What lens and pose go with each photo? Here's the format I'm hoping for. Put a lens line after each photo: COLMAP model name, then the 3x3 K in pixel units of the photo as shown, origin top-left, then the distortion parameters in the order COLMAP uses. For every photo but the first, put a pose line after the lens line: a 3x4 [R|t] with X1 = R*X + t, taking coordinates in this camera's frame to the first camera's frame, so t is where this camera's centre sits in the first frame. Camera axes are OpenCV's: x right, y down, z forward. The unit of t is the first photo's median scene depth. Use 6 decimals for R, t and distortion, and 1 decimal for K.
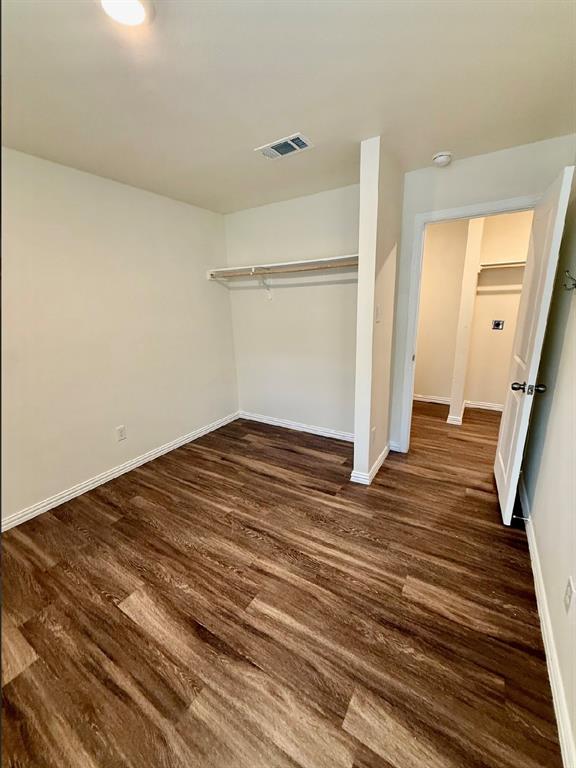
lens RADIAL K [[305.9, 0, 289.1], [0, 305.9, 380.5], [0, 0, 1]] dist [0.001121, 0.000277]
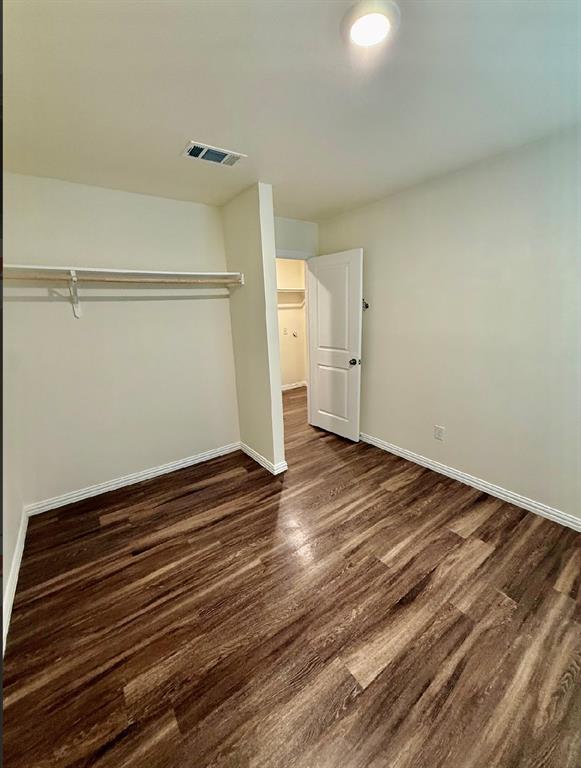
lens RADIAL K [[309.0, 0, 293.8], [0, 309.0, 380.0], [0, 0, 1]] dist [-0.001860, 0.000615]
pose [[0.378504, -0.192457, 0.905370, -1.052156], [0.249594, 0.963133, 0.100389, -0.147846], [-0.891312, 0.187977, 0.412585, 0.592328]]
